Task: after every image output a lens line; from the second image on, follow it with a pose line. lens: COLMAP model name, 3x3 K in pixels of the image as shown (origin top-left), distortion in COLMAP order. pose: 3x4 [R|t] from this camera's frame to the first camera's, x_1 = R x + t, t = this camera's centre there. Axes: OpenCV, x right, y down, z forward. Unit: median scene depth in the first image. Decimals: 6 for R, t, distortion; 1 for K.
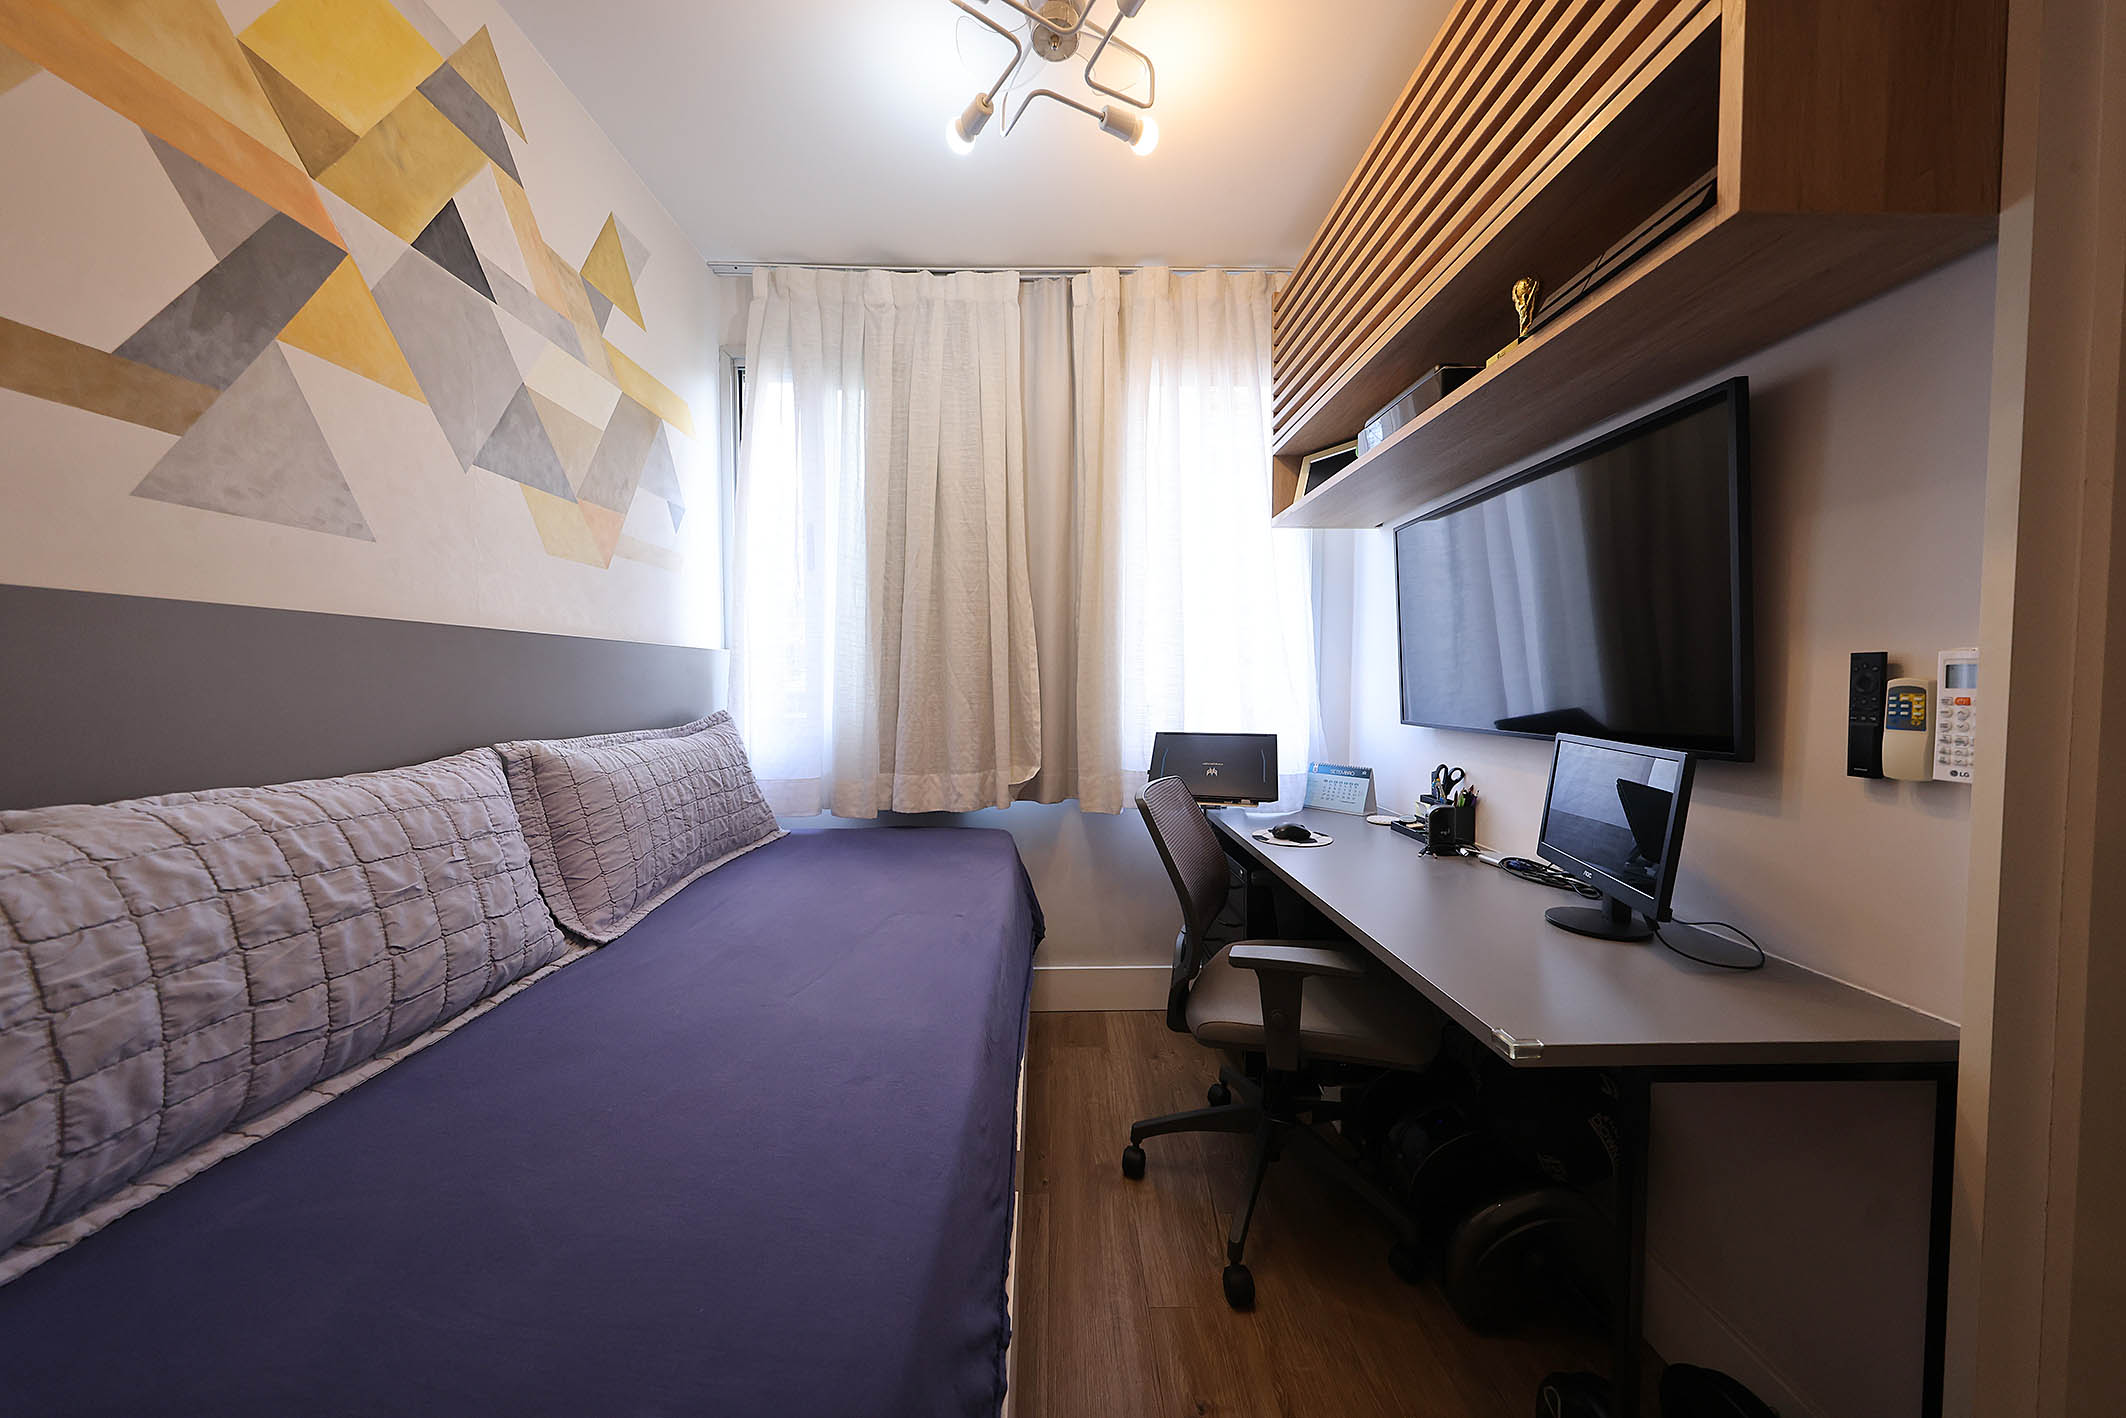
lens RADIAL K [[697.4, 0, 1063.0], [0, 697.4, 709.0], [0, 0, 1]] dist [-0.000115, 0.000962]
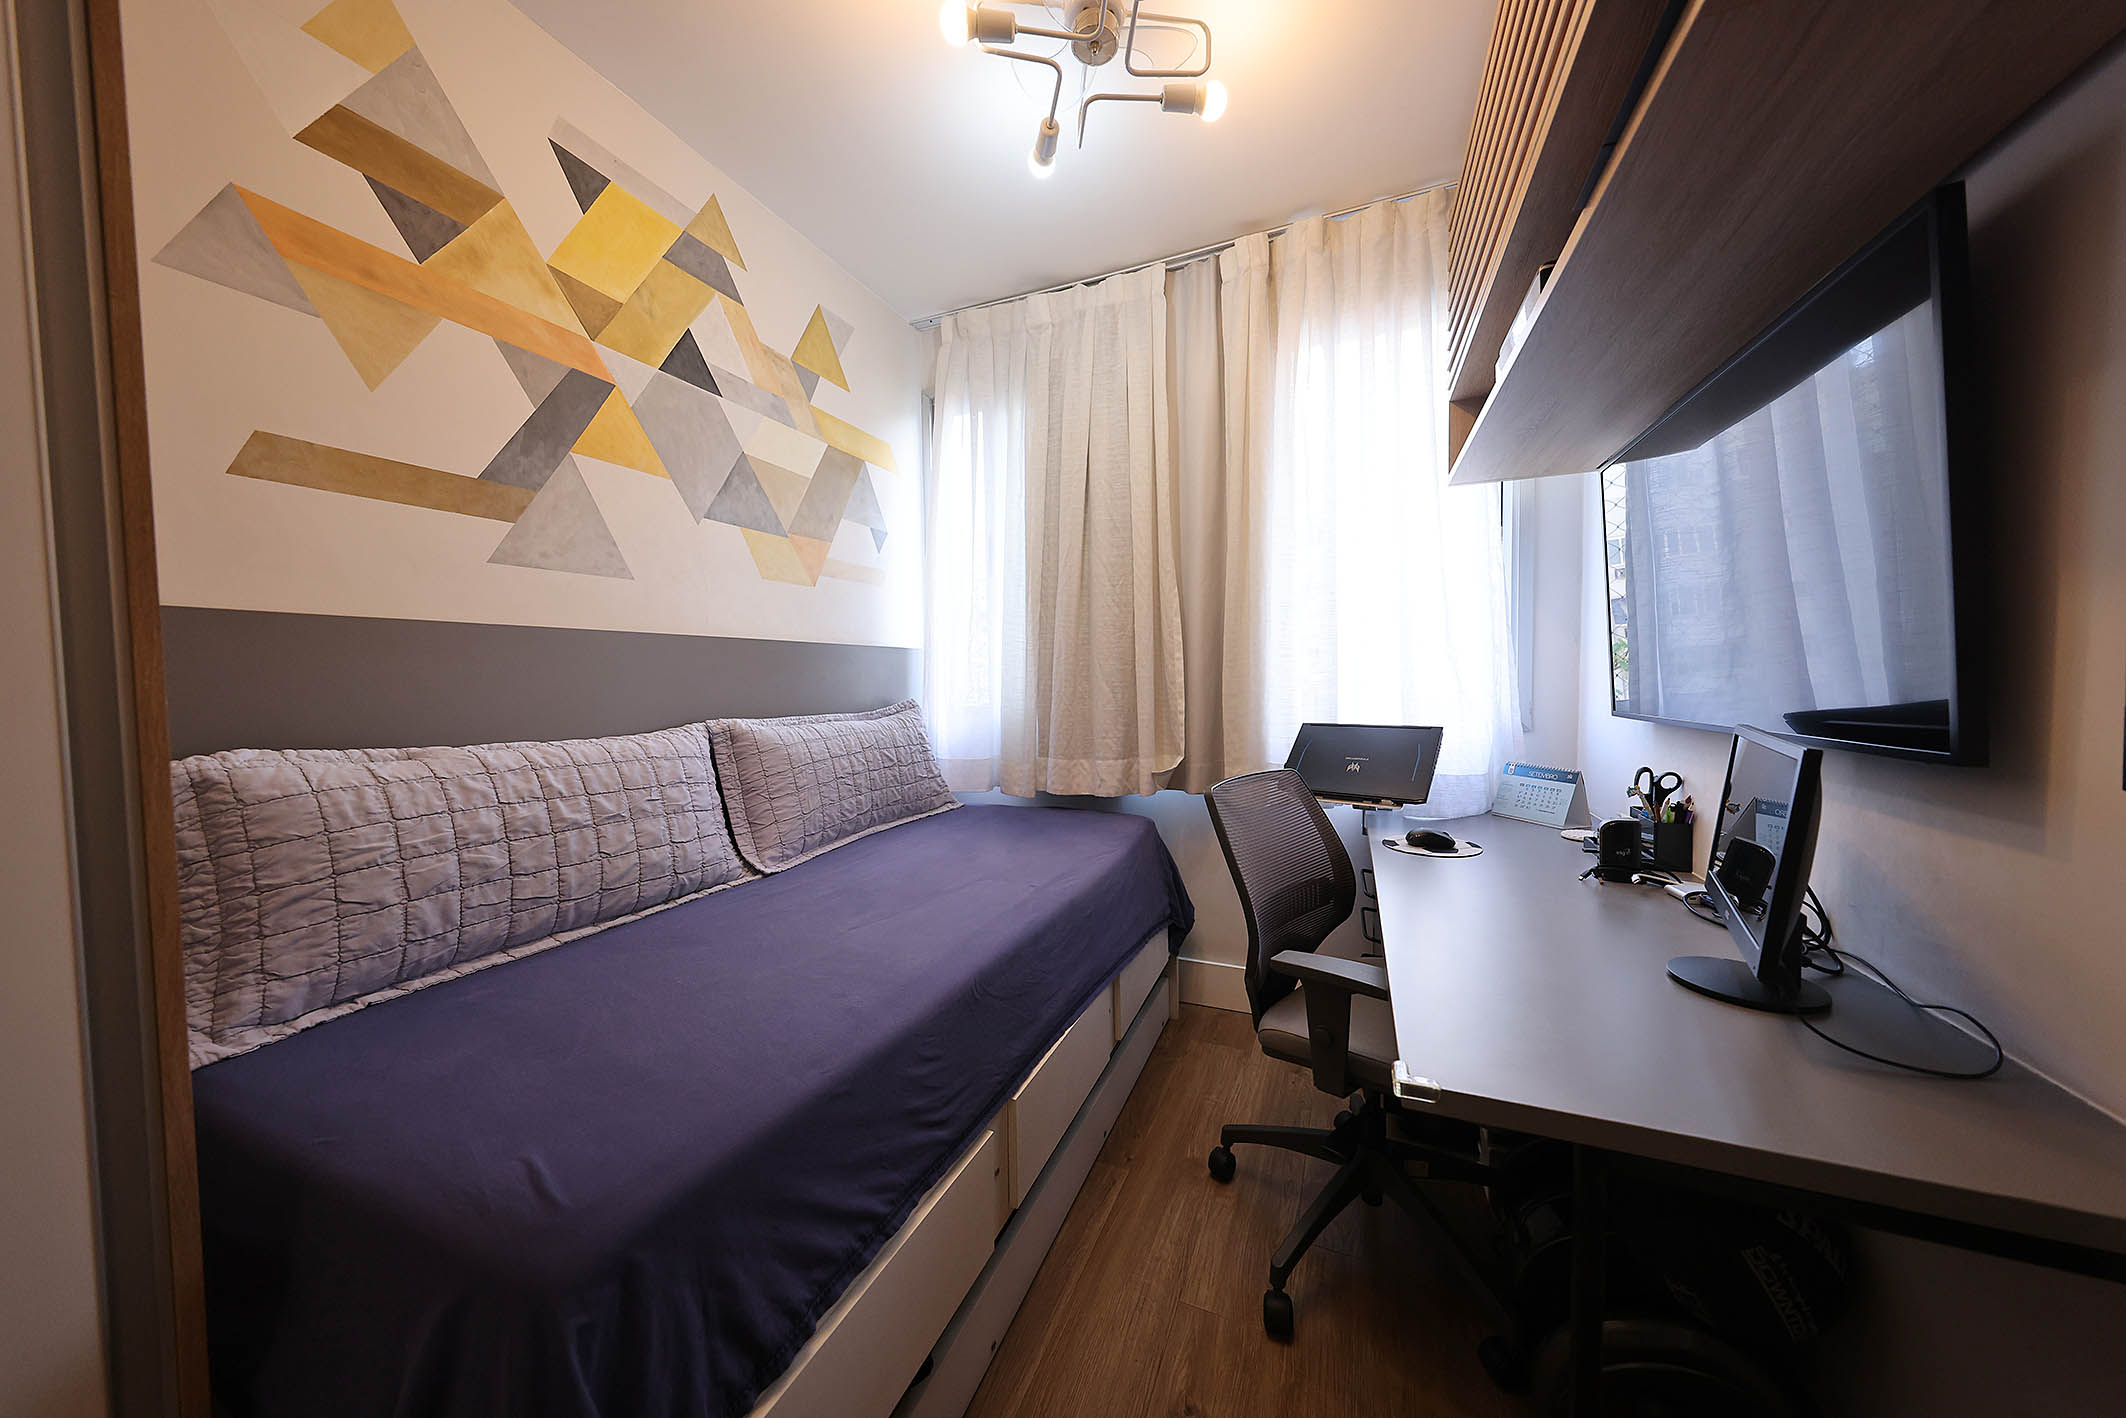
lens RADIAL K [[697.4, 0, 1063.0], [0, 697.4, 709.0], [0, 0, 1]] dist [-0.000115, 0.000962]
pose [[0.911046, 0.005728, -0.412264, 0.331334], [-0.003260, 0.999972, 0.006690, 0.013838], [0.412291, -0.004751, 0.911040, 0.032738]]
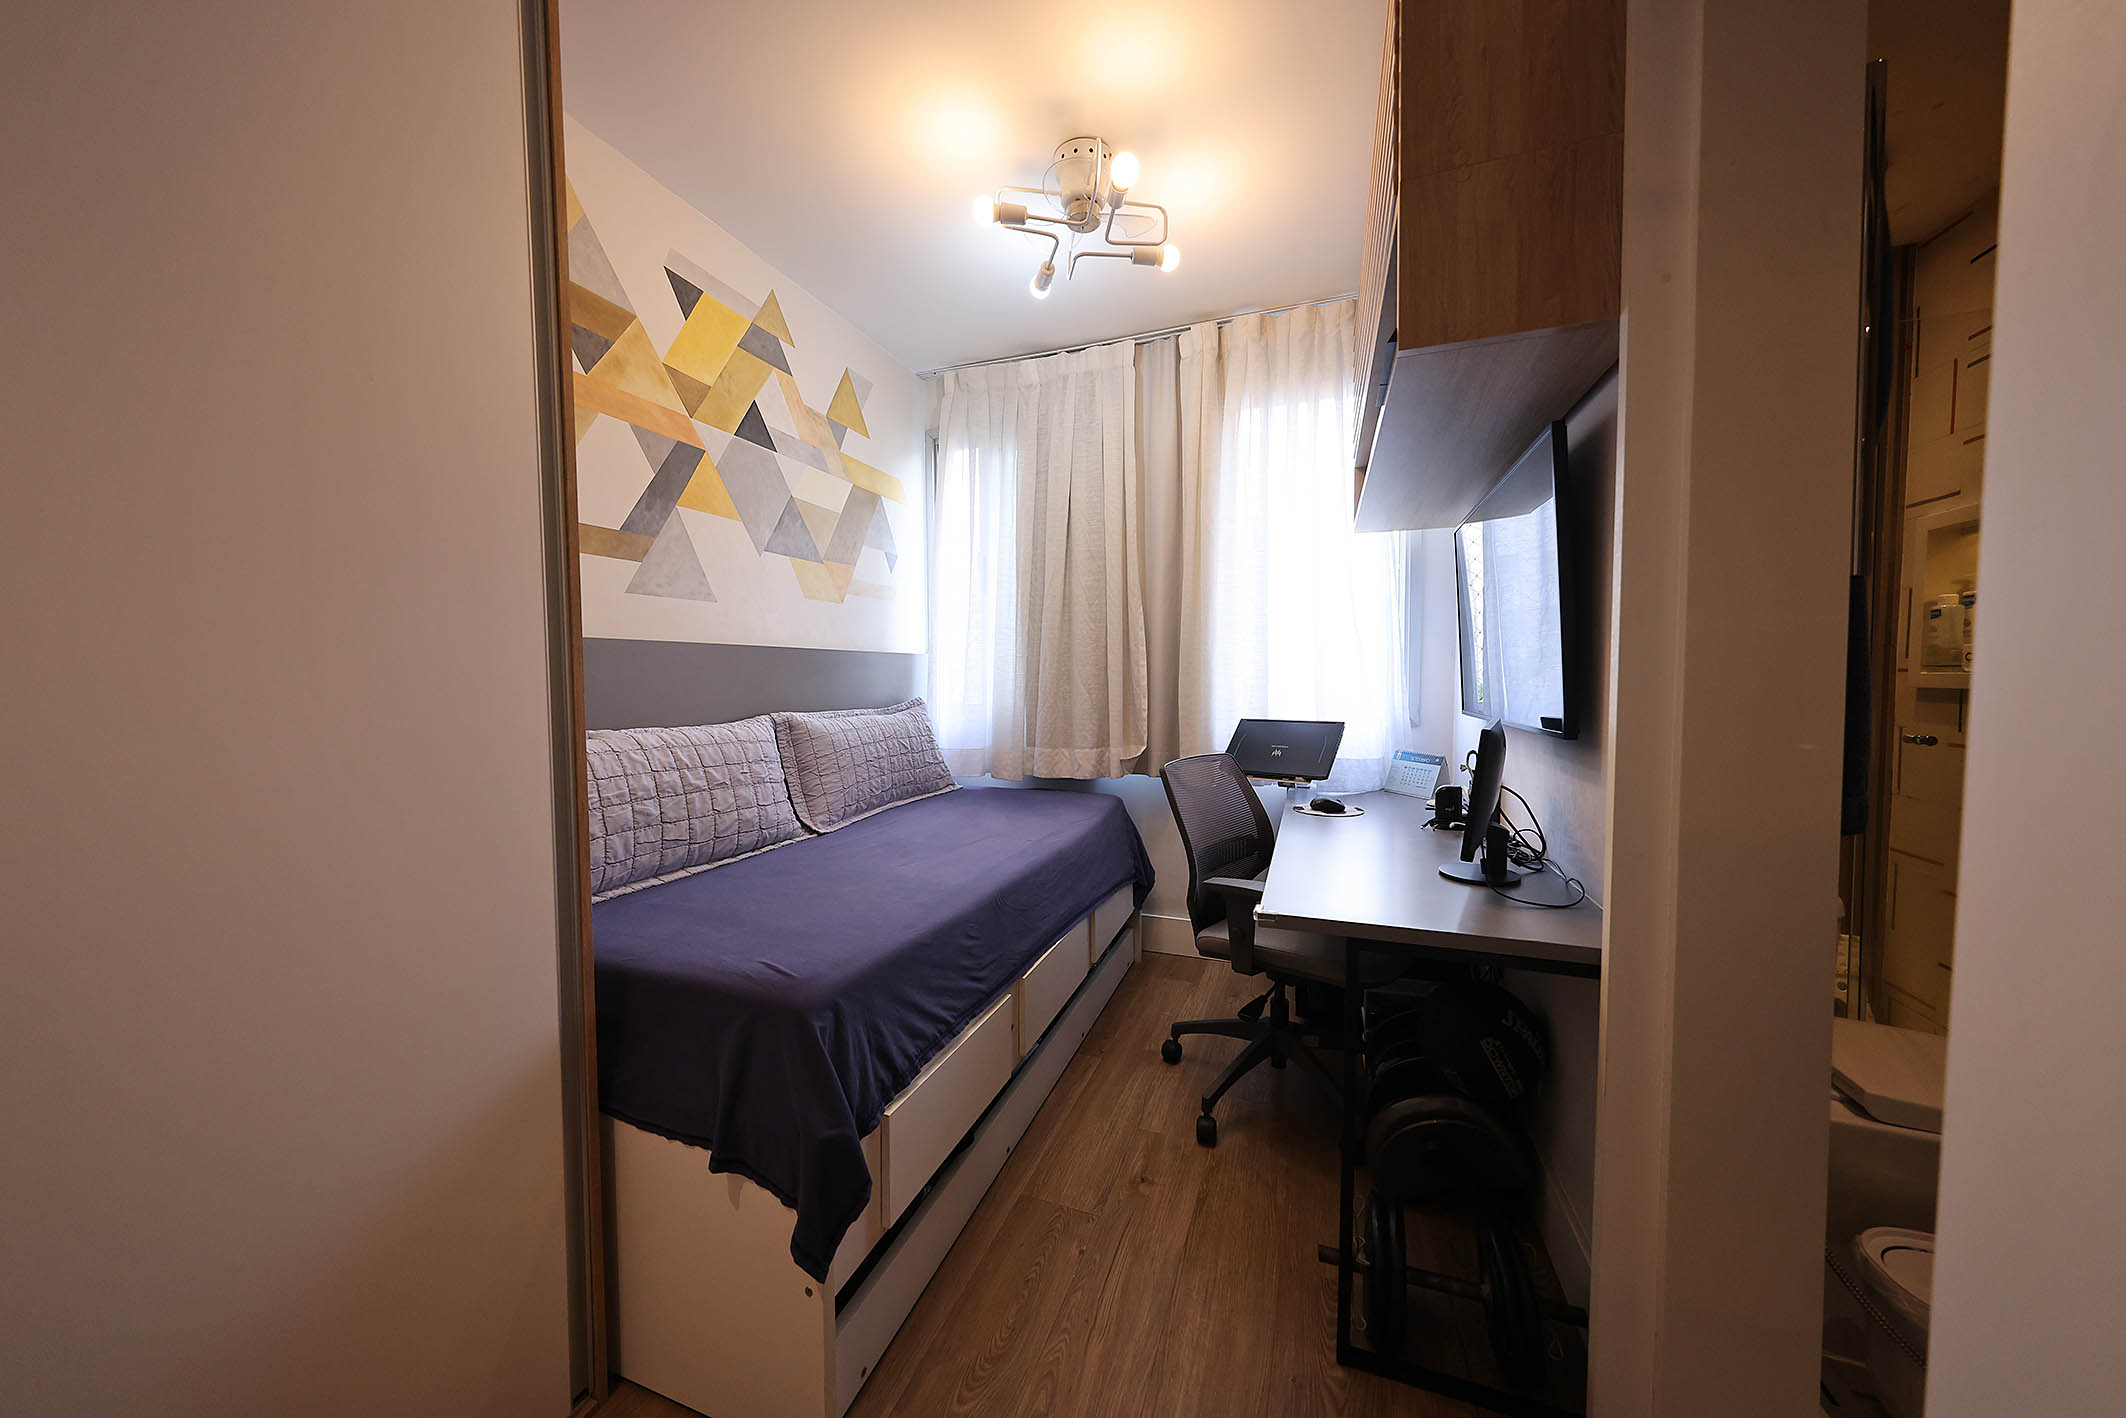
lens RADIAL K [[718.8, 0, 1058.7], [0, 718.8, 711.4], [0, 0, 1]] dist [-0.000125, 0.000042]
pose [[0.927068, 0.013437, -0.374653, 0.441900], [-0.009991, 0.999888, 0.011138, 0.015614], [0.374760, -0.006583, 0.927098, -0.330781]]
